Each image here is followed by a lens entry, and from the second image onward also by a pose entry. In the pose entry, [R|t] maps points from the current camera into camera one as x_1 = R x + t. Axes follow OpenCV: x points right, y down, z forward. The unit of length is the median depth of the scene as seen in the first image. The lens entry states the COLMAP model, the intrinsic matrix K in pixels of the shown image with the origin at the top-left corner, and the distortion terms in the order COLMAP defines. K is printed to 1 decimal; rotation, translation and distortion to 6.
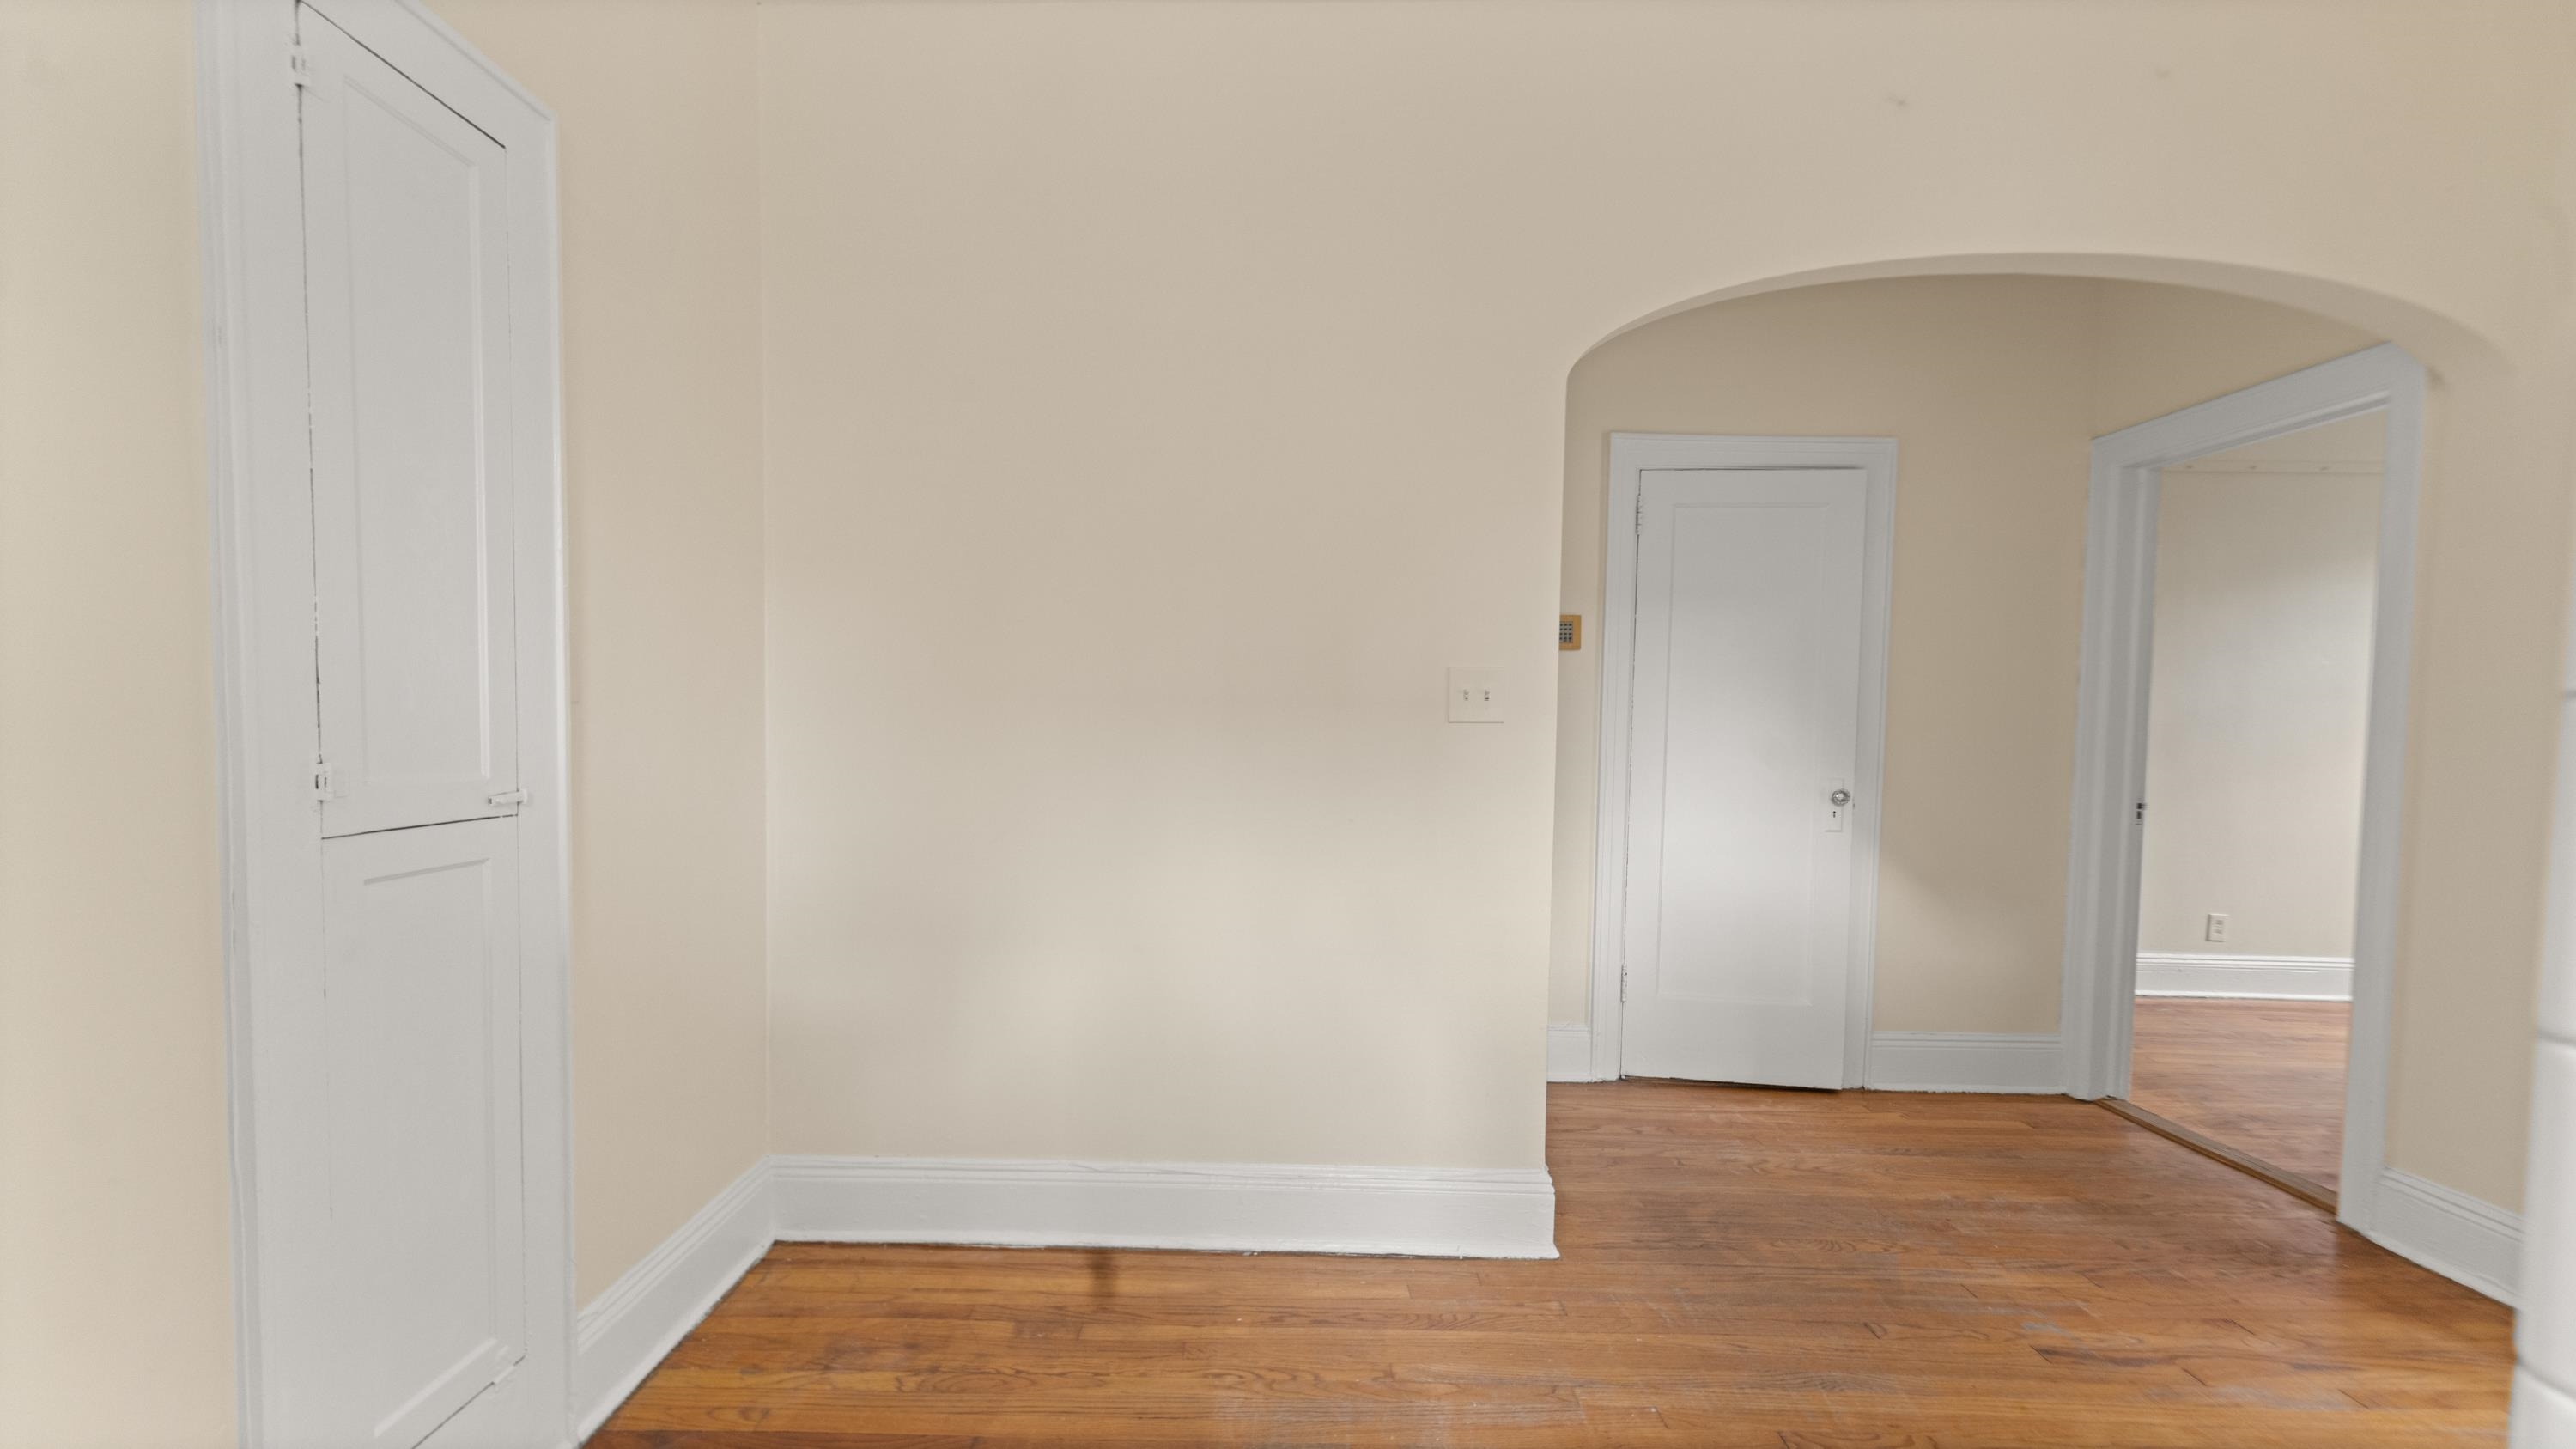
lens RADIAL K [[1076.0, 0, 1240.0], [0, 1076.0, 775.4], [0, 0, 1]] dist [0.006811, -0.000355]
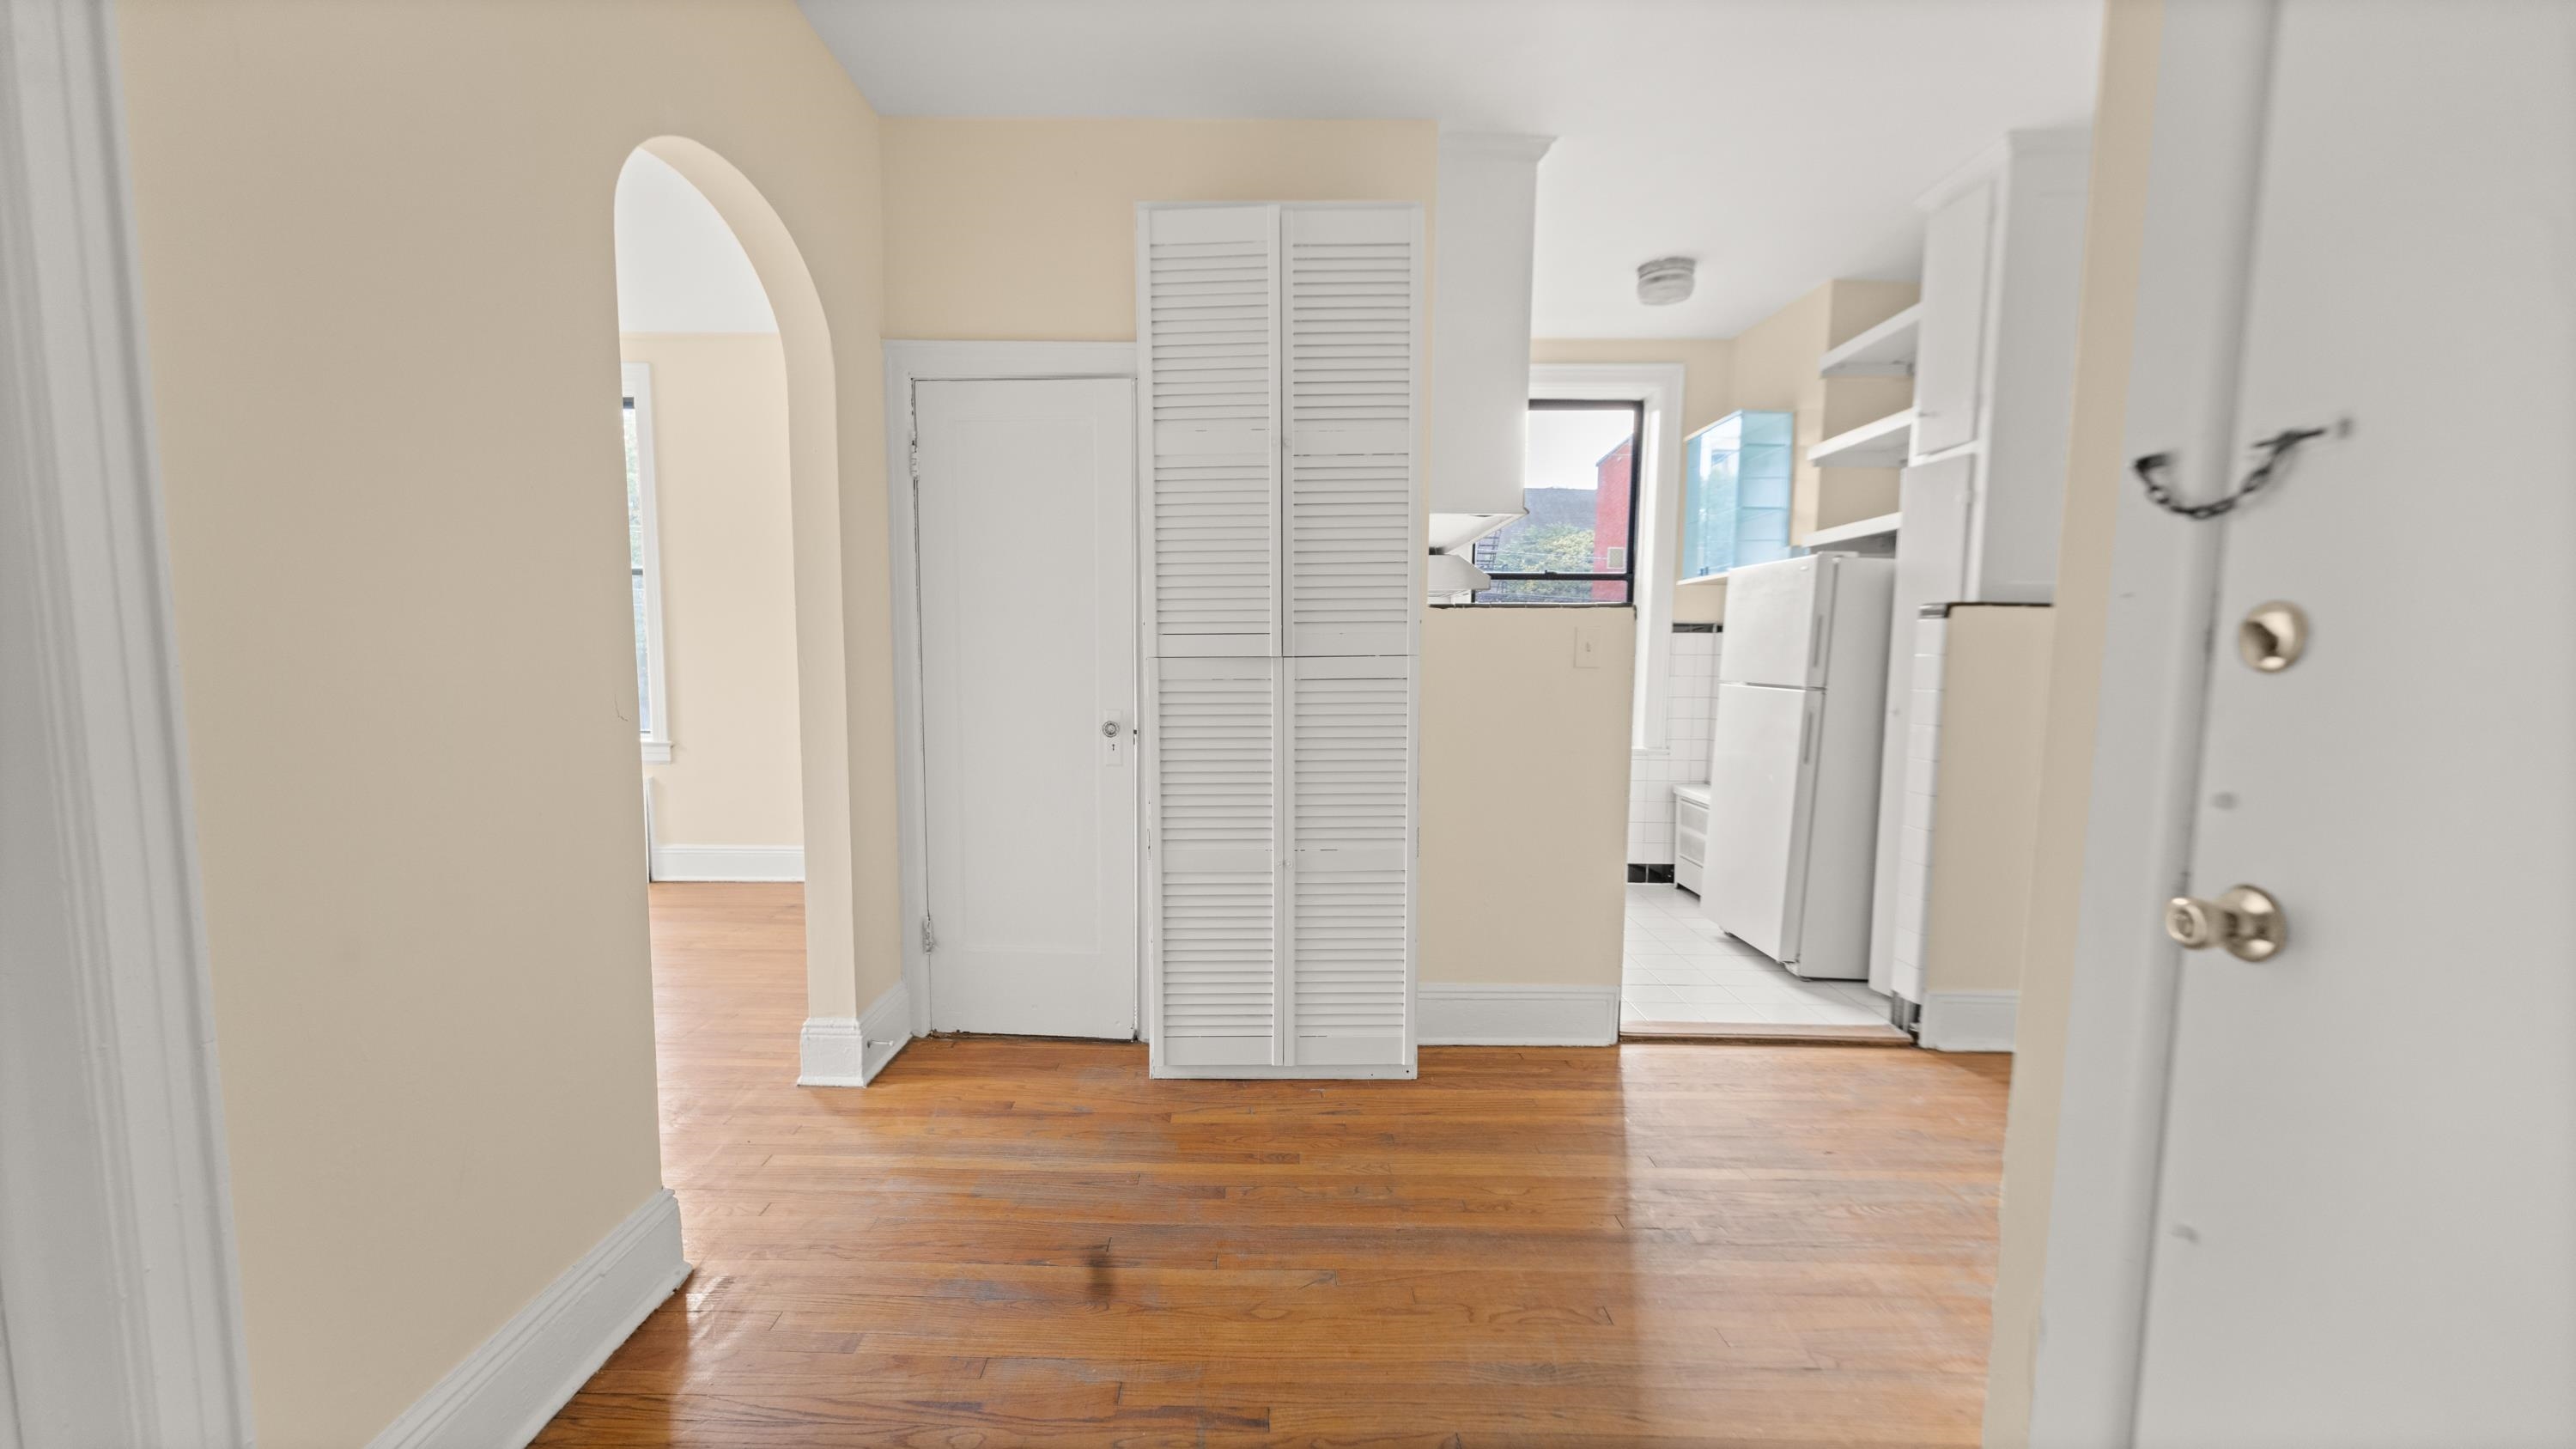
lens RADIAL K [[1076.0, 0, 1241.8], [0, 1076.0, 765.1], [0, 0, 1]] dist [0.006811, -0.000355]
pose [[-0.999766, -0.021567, -0.001714, 0.604464], [-0.021560, 0.986613, 0.161647, -0.066491], [-0.001795, 0.161646, -0.986847, 1.350623]]
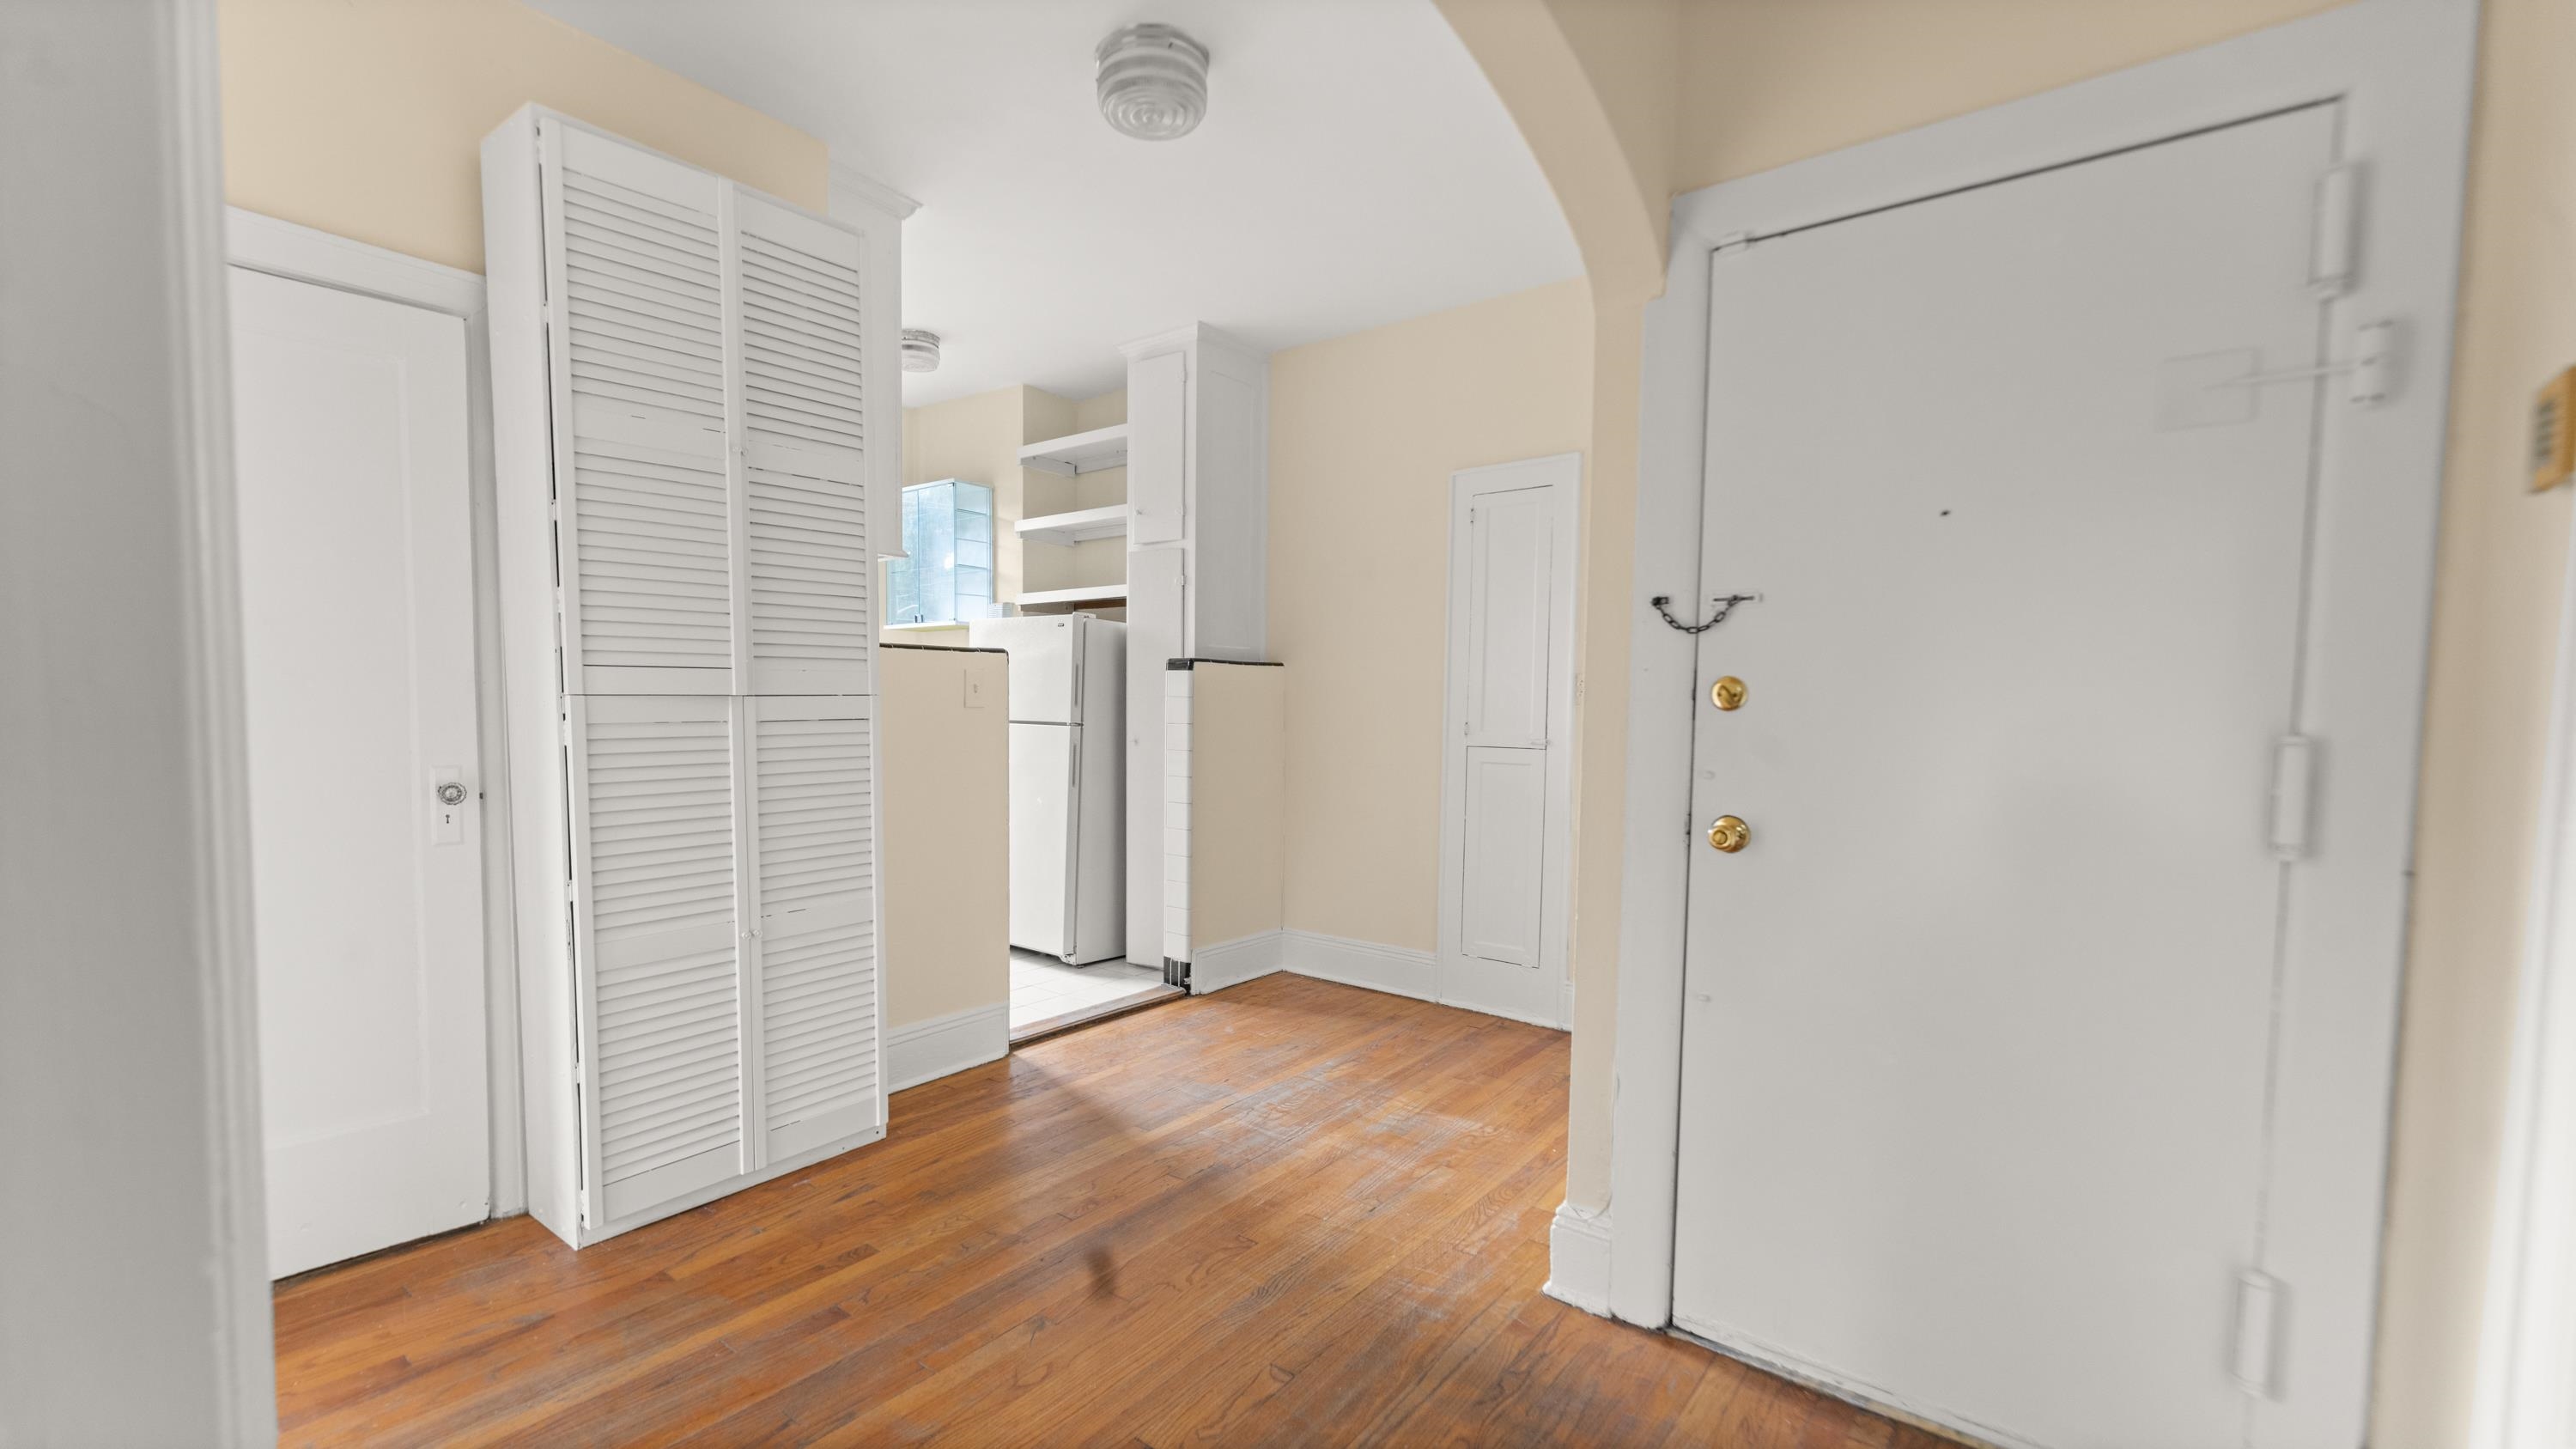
lens RADIAL K [[1076.0, 0, 1238.5], [0, 1076.0, 762.2], [0, 0, 1]] dist [0.006811, -0.000355]
pose [[-0.611275, 0.020788, -0.791145, 1.051916], [-0.069203, 0.994422, 0.079599, -0.046288], [0.788387, 0.103406, -0.606427, 1.178171]]
